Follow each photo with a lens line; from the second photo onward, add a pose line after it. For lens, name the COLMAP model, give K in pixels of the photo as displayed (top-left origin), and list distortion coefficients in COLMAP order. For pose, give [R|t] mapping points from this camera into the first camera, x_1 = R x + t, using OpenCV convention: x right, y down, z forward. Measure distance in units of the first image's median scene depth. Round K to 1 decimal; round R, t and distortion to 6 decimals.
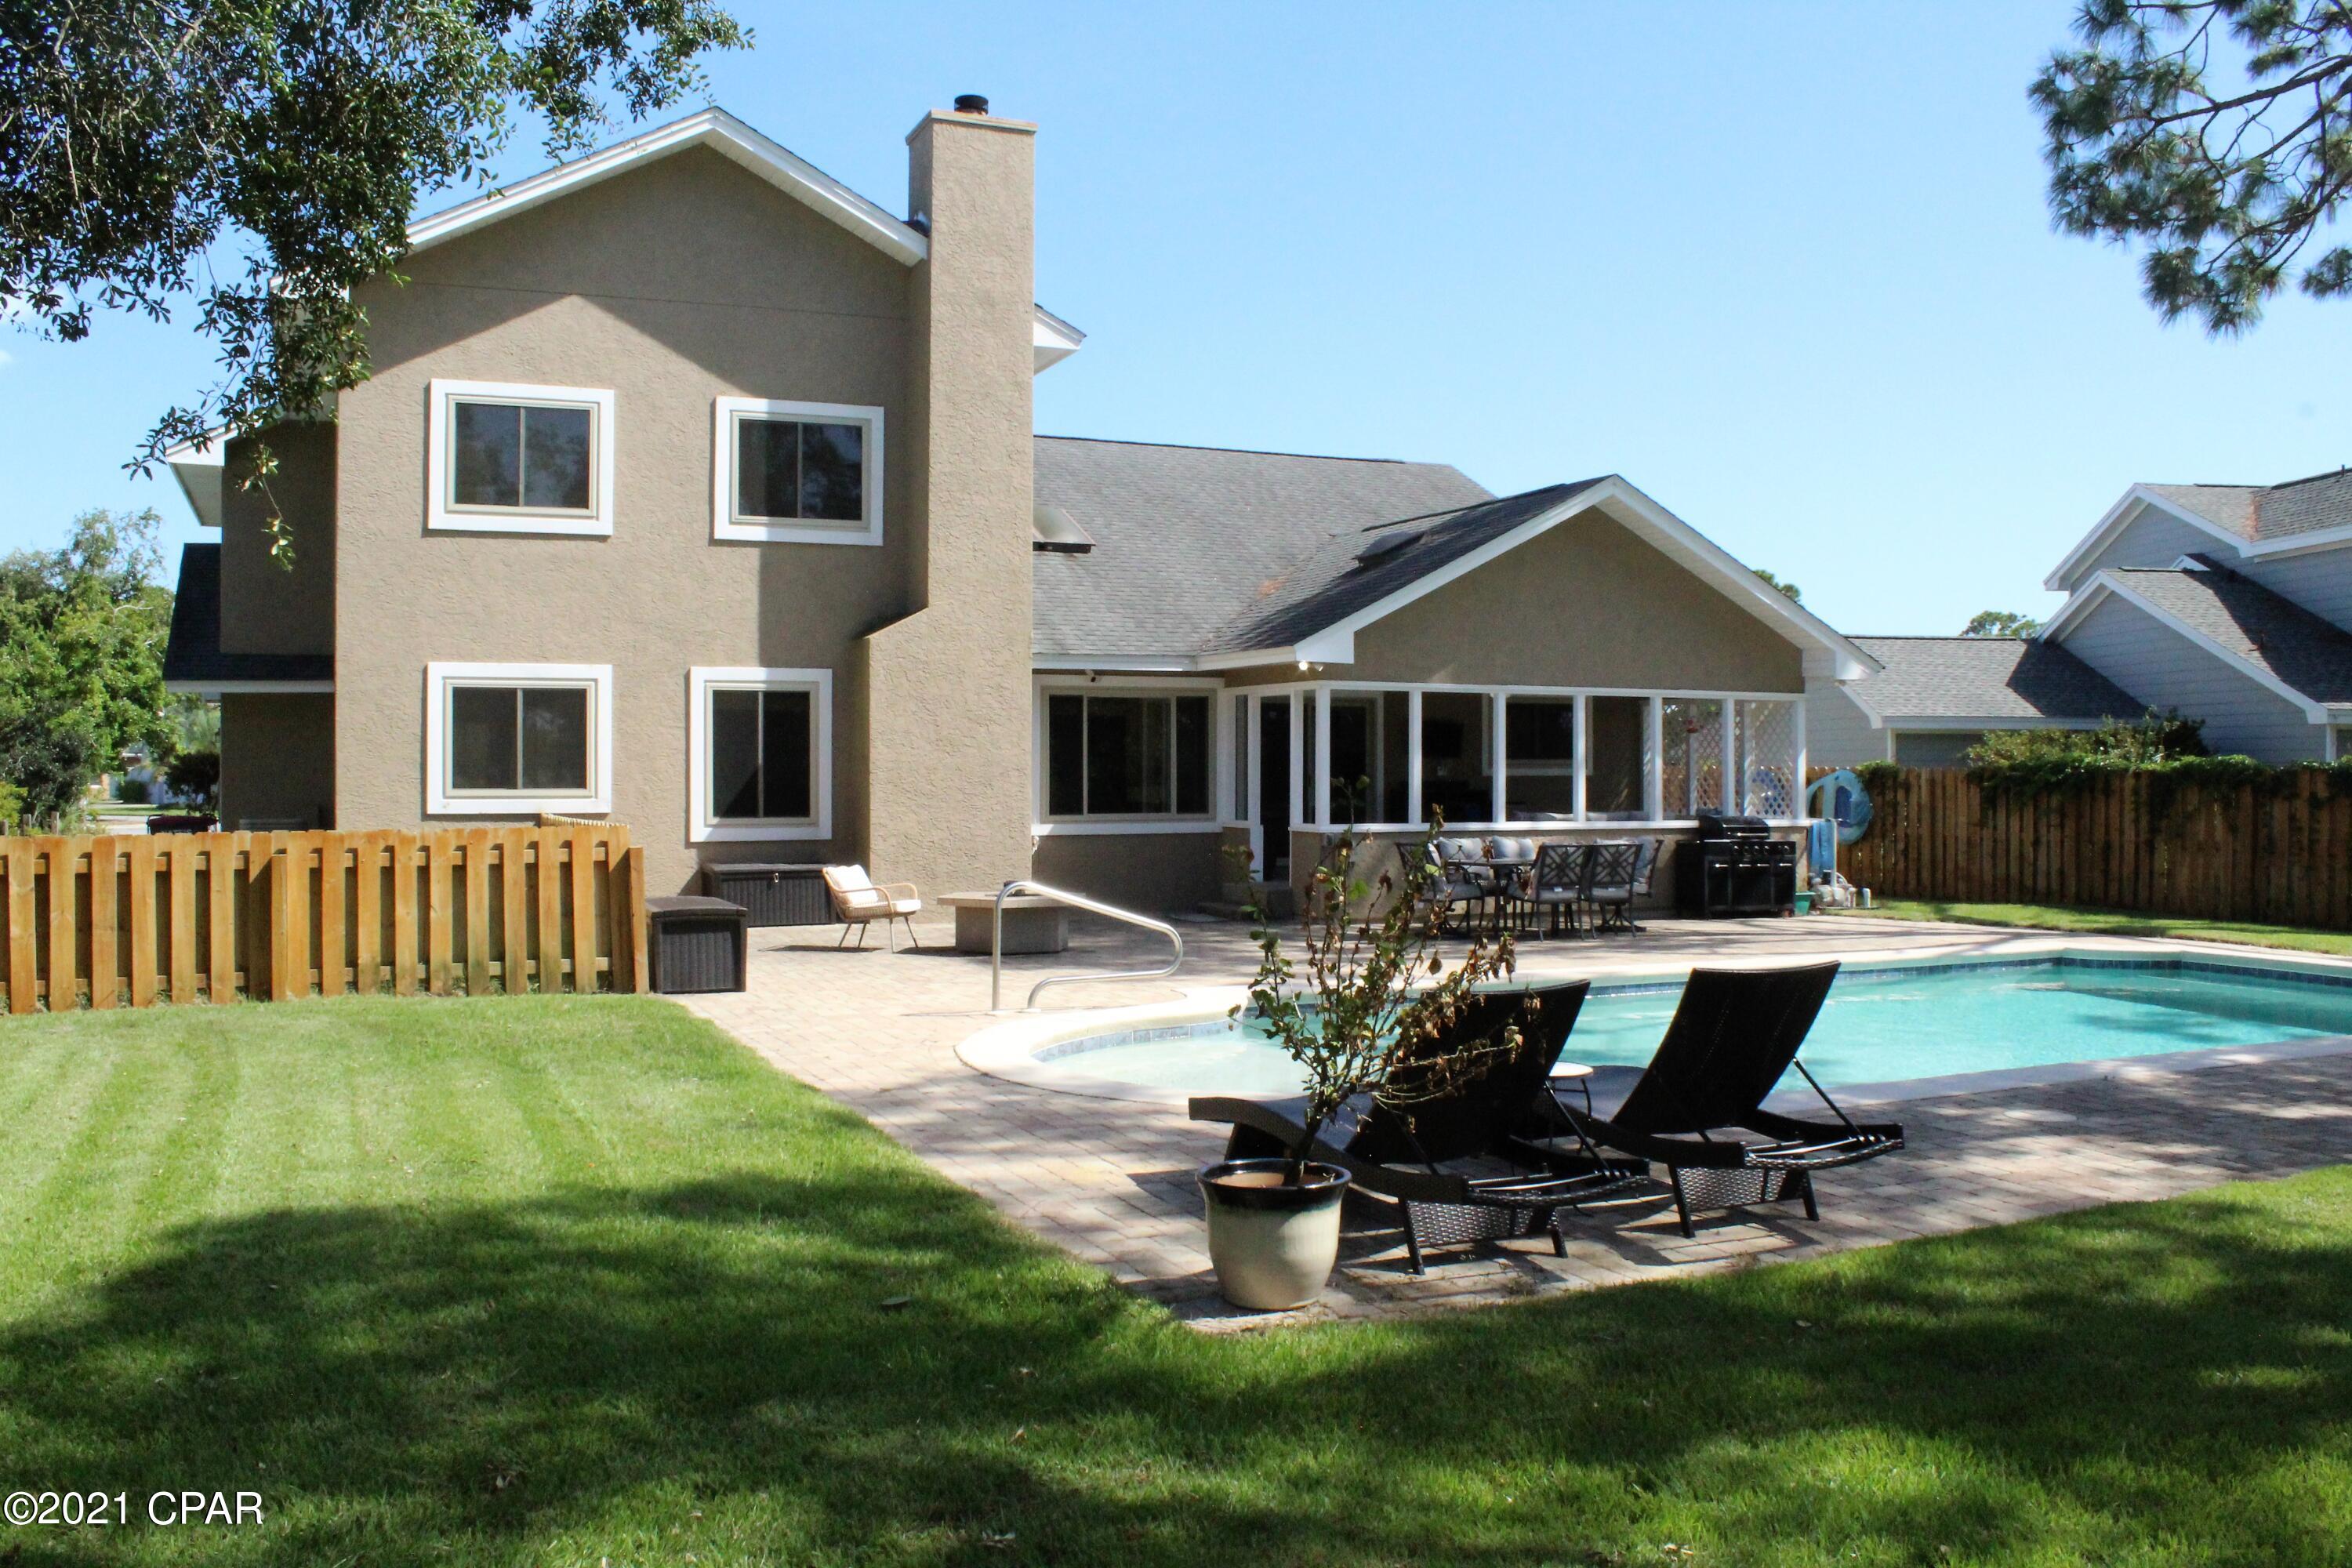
lens RADIAL K [[1949.1, 0, 1164.4], [0, 1949.1, 783.7], [0, 0, 1]] dist [-0.157781, 0.122766]
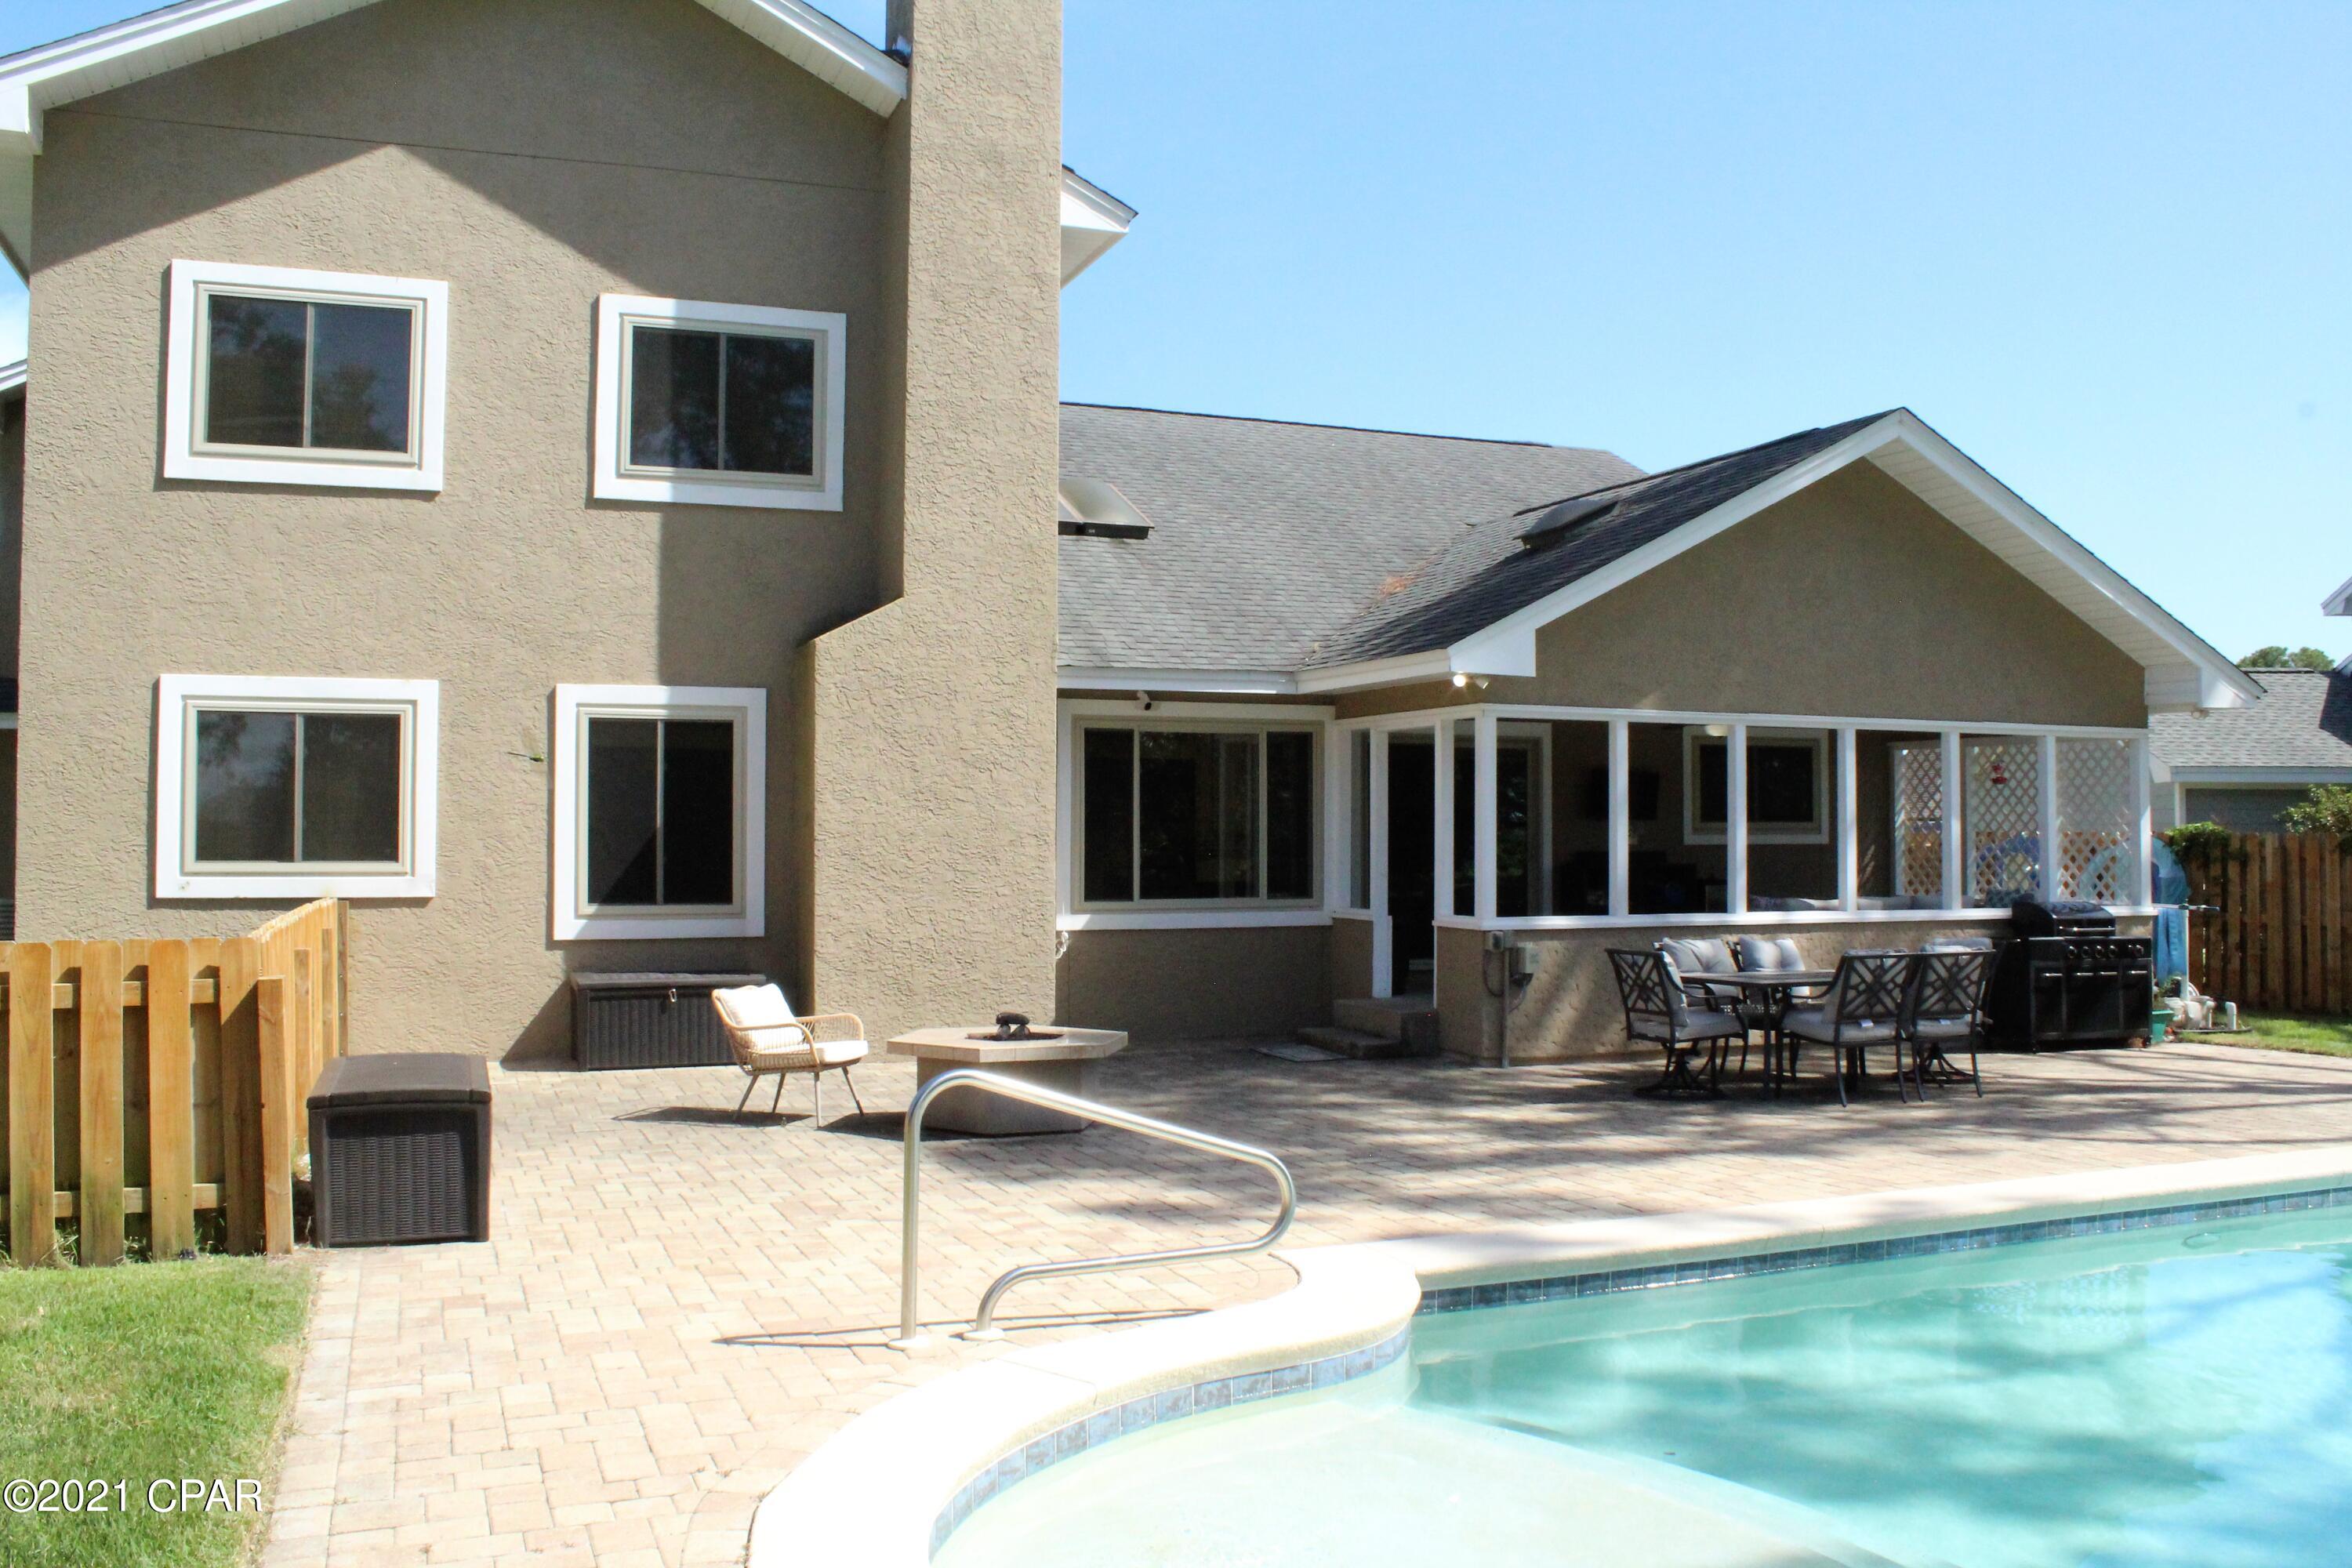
lens RADIAL K [[1949.1, 0, 1160.0], [0, 1949.1, 792.2], [0, 0, 1]] dist [-0.157781, 0.122766]
pose [[0.999079, 0.000704, -0.042902, -0.002393], [-0.001948, 0.999579, -0.028965, -0.002832], [0.042863, 0.029022, 0.998659, 0.320706]]
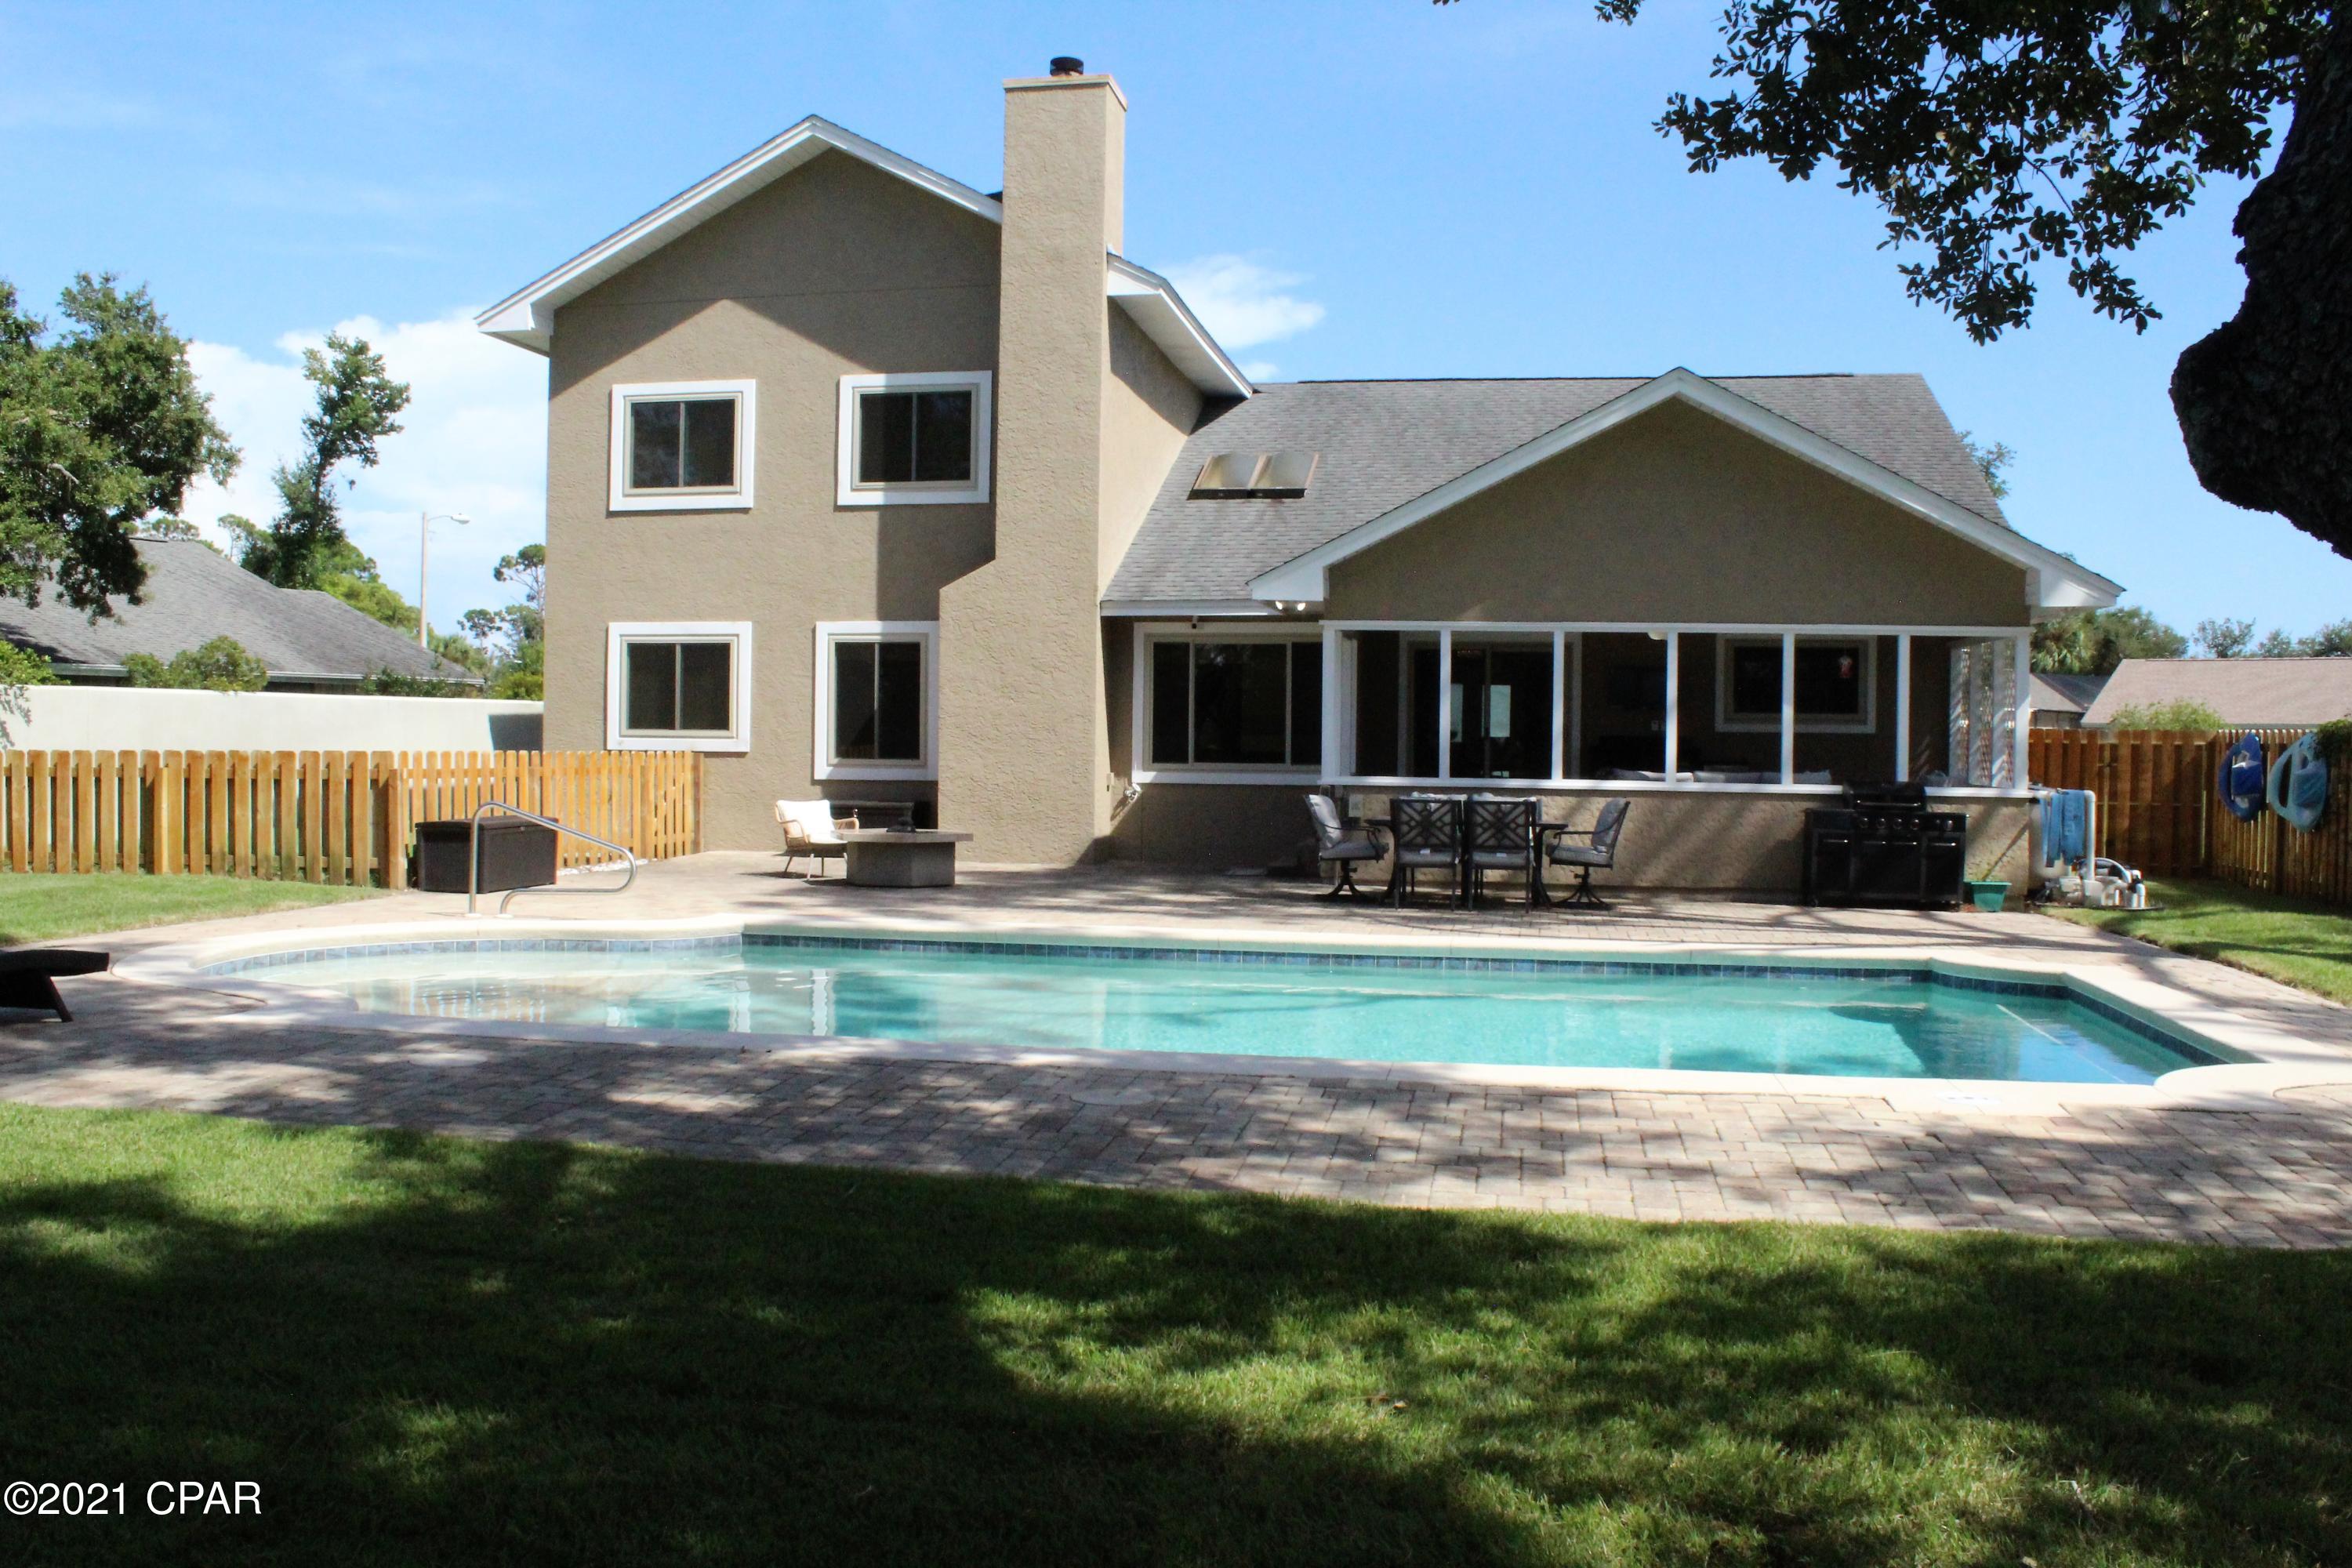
lens RADIAL K [[1949.1, 0, 1171.2], [0, 1949.1, 786.3], [0, 0, 1]] dist [-0.157781, 0.122766]
pose [[0.823866, 0.023790, -0.566285, 0.539362], [-0.015322, 0.999688, 0.019706, 0.008677], [0.566578, -0.007559, 0.823974, 0.190433]]
